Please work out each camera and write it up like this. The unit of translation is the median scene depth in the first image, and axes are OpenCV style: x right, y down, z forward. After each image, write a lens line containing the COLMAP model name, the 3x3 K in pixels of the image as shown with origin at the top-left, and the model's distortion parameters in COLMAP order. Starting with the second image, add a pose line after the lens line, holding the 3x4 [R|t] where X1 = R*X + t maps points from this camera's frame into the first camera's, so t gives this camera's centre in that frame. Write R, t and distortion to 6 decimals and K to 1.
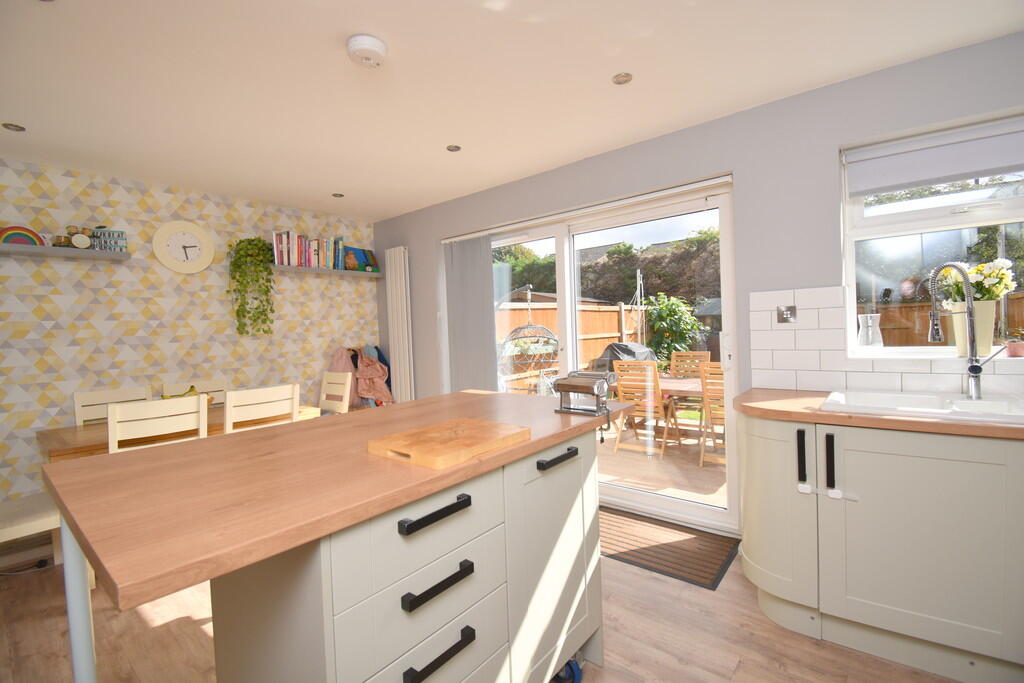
lens RADIAL K [[452.8, 0, 520.8], [0, 452.8, 337.0], [0, 0, 1]] dist [-0.037198, -0.000723]
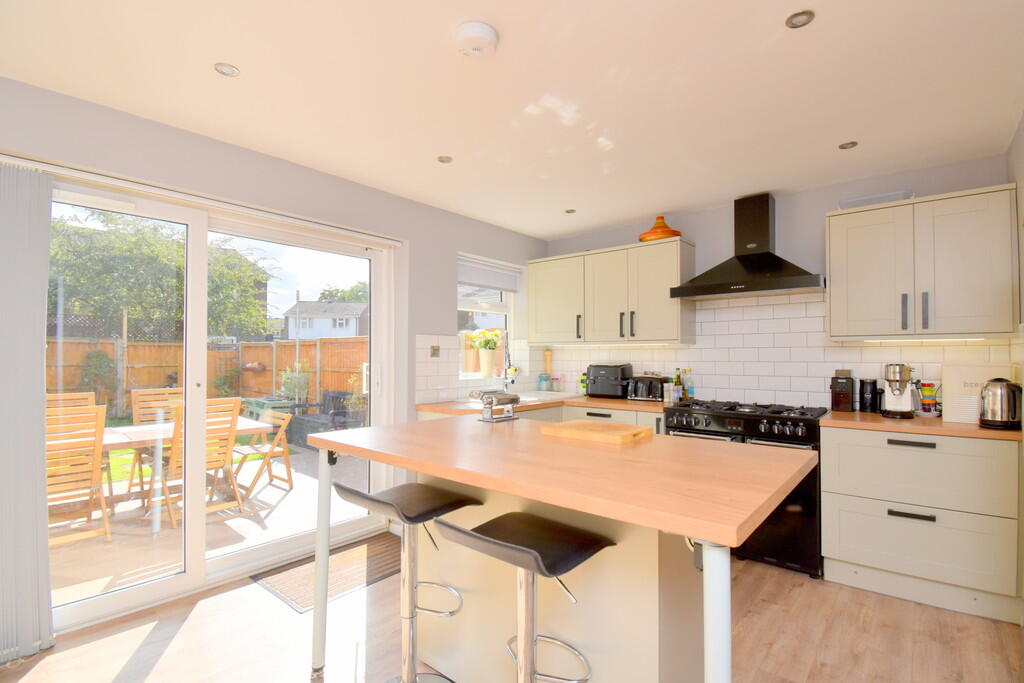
lens RADIAL K [[464.6, 0, 507.4], [0, 464.6, 354.5], [0, 0, 1]] dist [-0.000831, -0.000241]
pose [[0.021089, 0.048872, 0.998582, -0.812839], [0.016823, 0.998646, -0.049230, 0.034625], [-0.999636, 0.017837, 0.020238, 0.632998]]
